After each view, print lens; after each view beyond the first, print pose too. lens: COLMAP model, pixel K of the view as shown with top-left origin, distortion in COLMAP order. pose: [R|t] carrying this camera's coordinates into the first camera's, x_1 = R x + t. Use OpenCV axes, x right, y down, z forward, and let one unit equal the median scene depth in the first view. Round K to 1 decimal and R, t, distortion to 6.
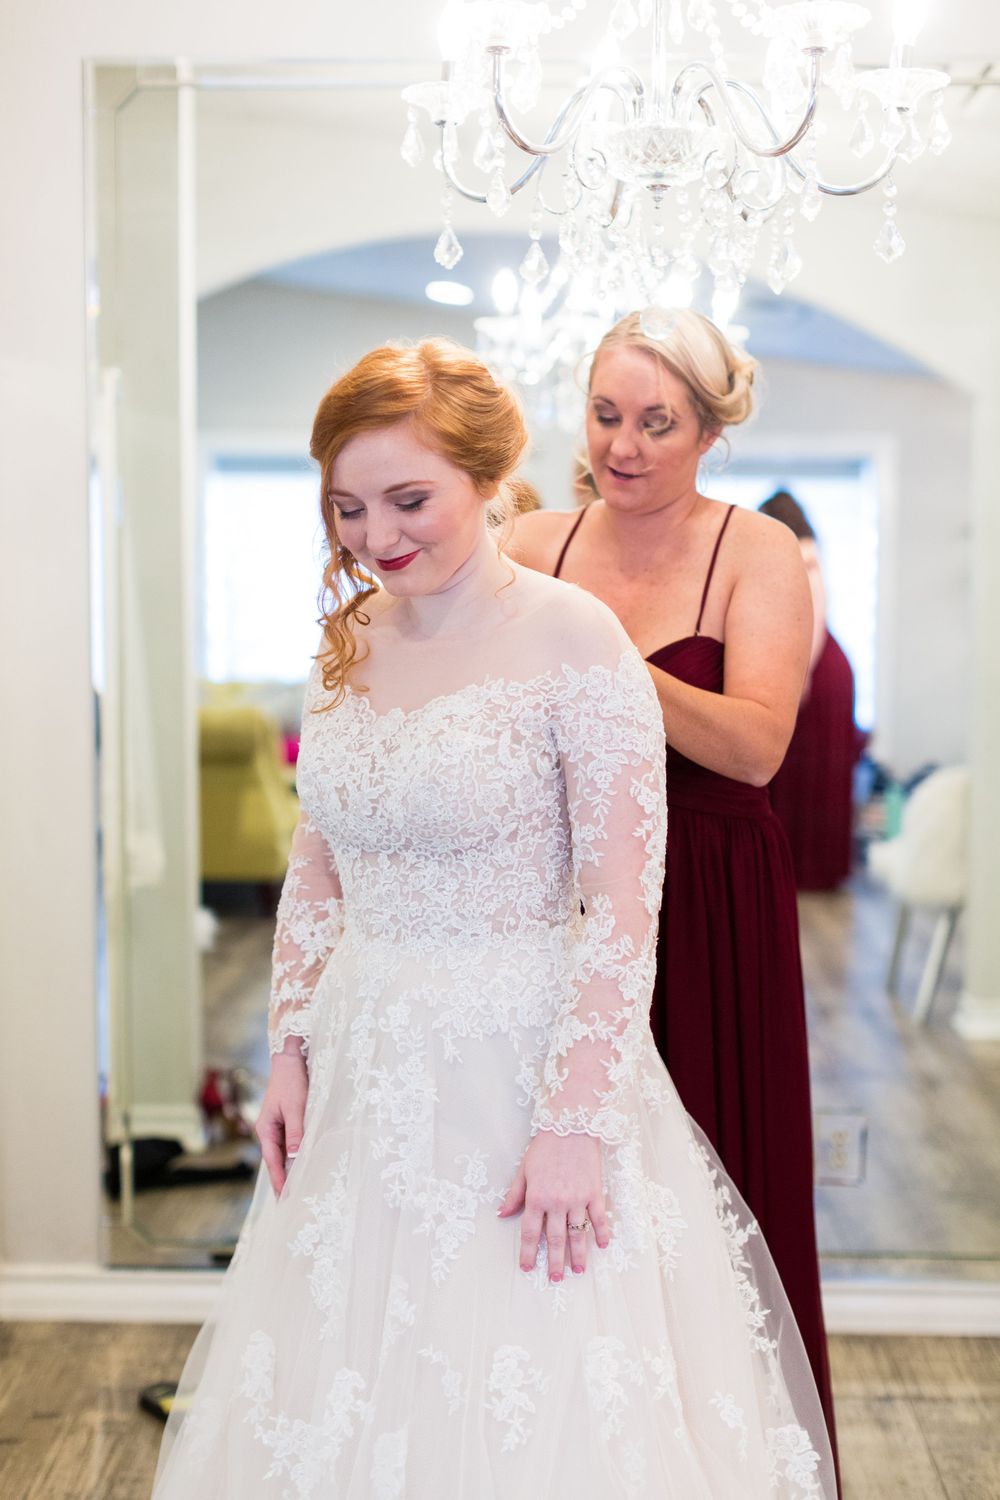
lens RADIAL K [[2653.9, 0, 499.9], [0, 2653.9, 750.5], [0, 0, 1]] dist [-0.024257, 0.000000]
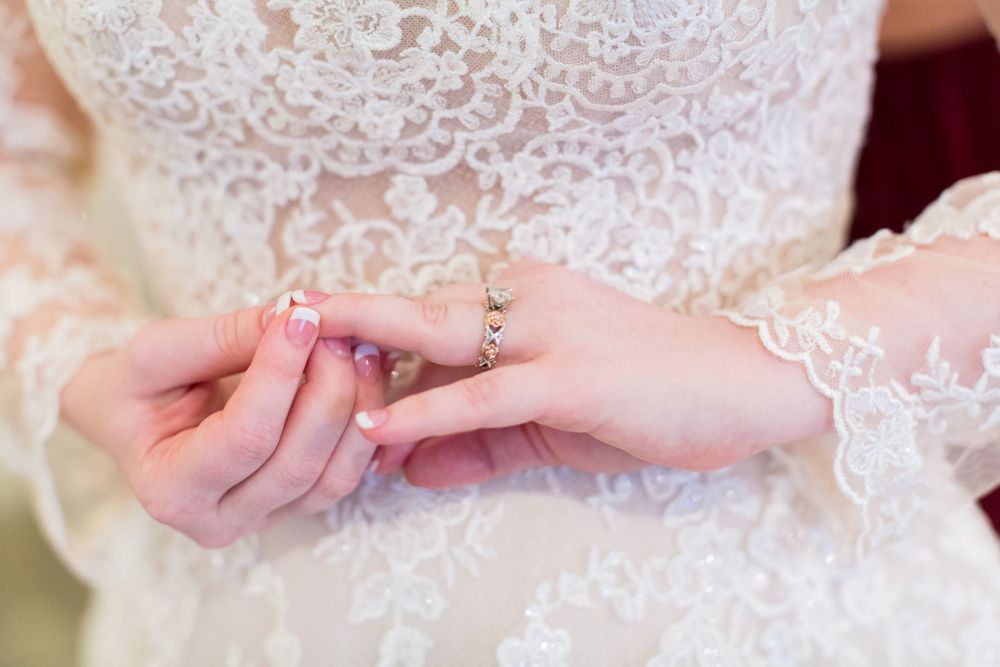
lens RADIAL K [[1769.3, 0, 499.8], [0, 1769.3, 332.9], [0, 0, 1]] dist [-0.024257, 0.000000]
pose [[0.820294, -0.076306, 0.566830, -0.161476], [0.065241, 0.997075, 0.039811, 0.051025], [-0.568209, 0.004324, 0.822873, 0.825362]]
